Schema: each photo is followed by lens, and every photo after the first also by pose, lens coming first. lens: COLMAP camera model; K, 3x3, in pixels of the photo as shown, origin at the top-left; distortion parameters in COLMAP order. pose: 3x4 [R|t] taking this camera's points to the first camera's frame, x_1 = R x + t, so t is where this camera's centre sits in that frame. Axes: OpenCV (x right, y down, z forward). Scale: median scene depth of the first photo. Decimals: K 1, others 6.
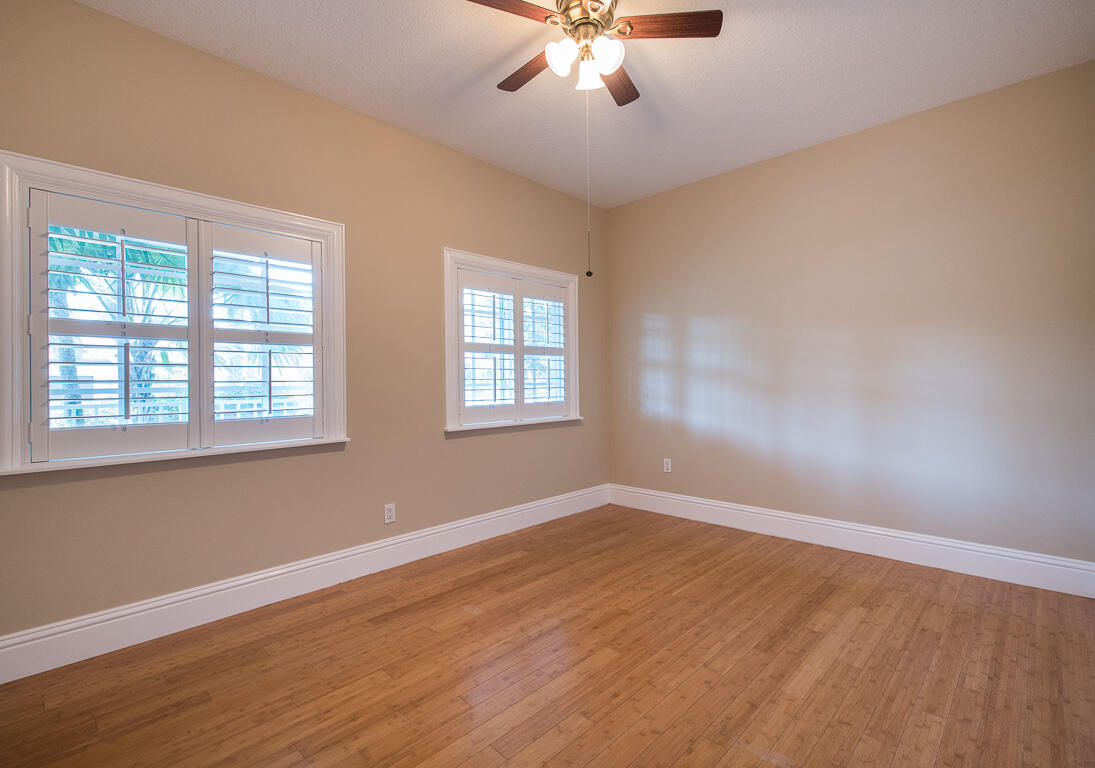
lens RADIAL K [[508.5, 0, 526.2], [0, 508.5, 378.0], [0, 0, 1]] dist [0.019426, -0.000247]
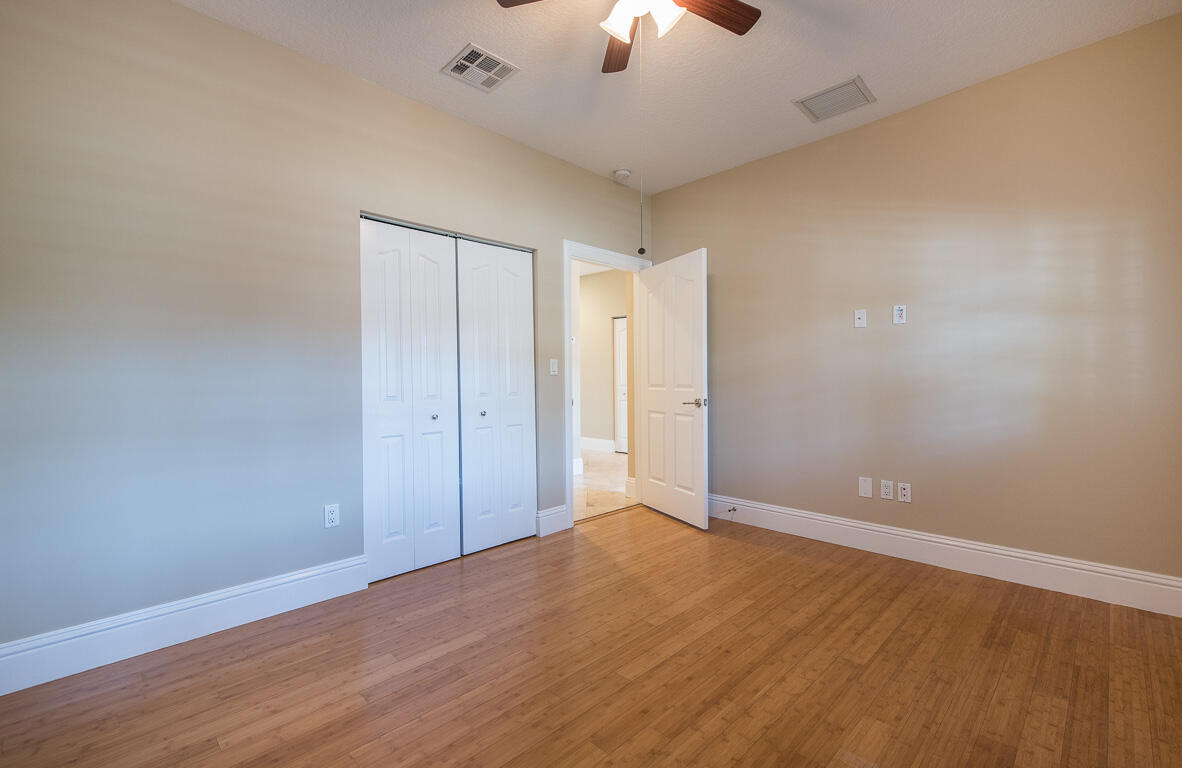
lens RADIAL K [[507.2, 0, 589.7], [0, 507.2, 378.4], [0, 0, 1]] dist [0.019315, -0.006027]
pose [[-0.998637, 0.020373, -0.048043, 0.260065], [0.020828, 0.999743, -0.008994, 0.025880], [0.047848, -0.009982, -0.998805, 1.874303]]
